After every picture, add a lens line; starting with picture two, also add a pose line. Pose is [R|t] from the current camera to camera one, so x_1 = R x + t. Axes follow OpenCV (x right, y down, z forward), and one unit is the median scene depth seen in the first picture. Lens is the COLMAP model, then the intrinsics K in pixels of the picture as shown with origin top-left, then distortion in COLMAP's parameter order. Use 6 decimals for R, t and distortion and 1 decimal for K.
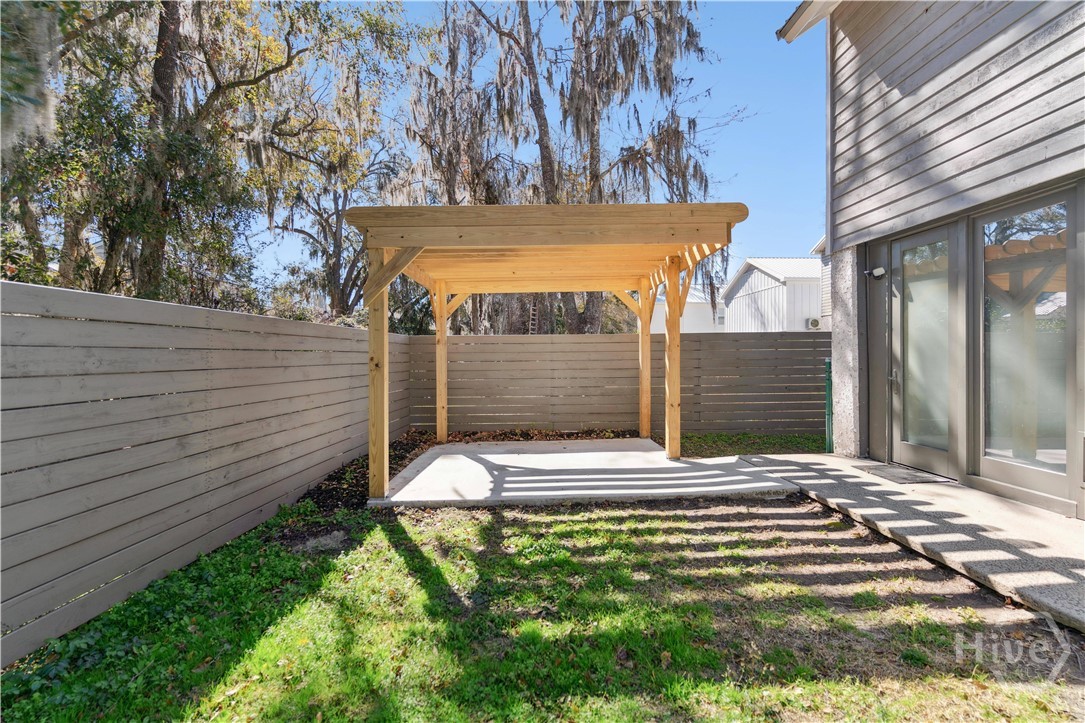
lens RADIAL K [[512.6, 0, 541.5], [0, 512.6, 357.1], [0, 0, 1]] dist [-0.002048, 0.001303]
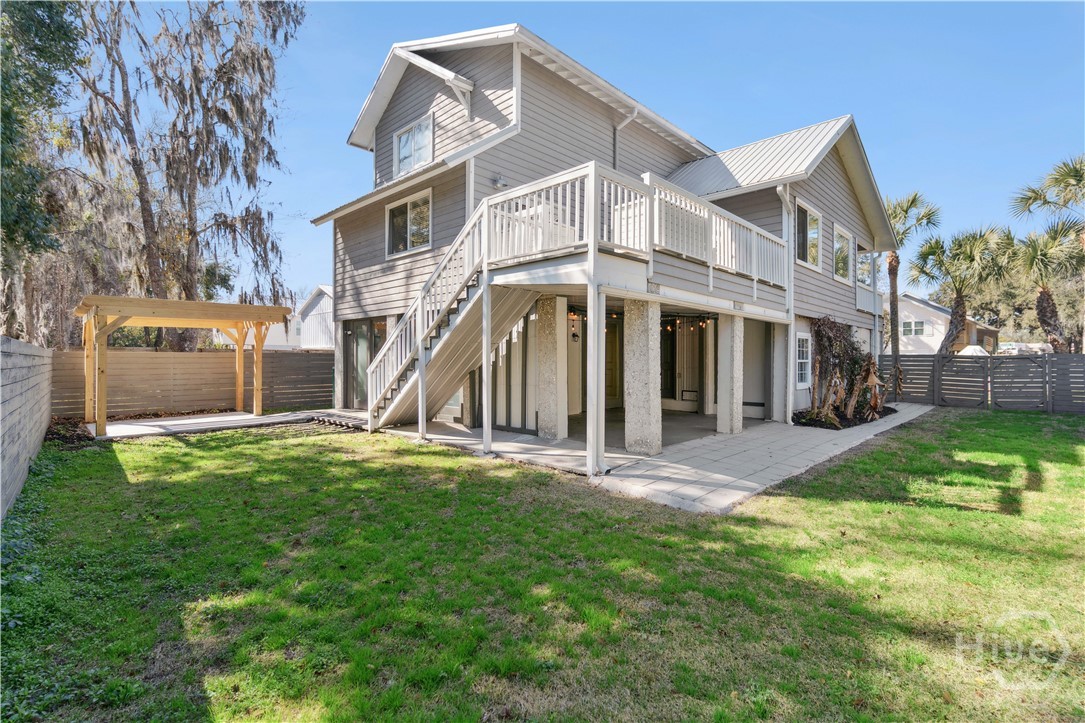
lens RADIAL K [[512.6, 0, 541.5], [0, 512.6, 359.7], [0, 0, 1]] dist [-0.002048, 0.001303]
pose [[0.716903, 0.009546, 0.697108, -0.194009], [-0.003843, 0.999945, -0.009740, -0.006625], [-0.697163, 0.004304, 0.716900, -0.676765]]
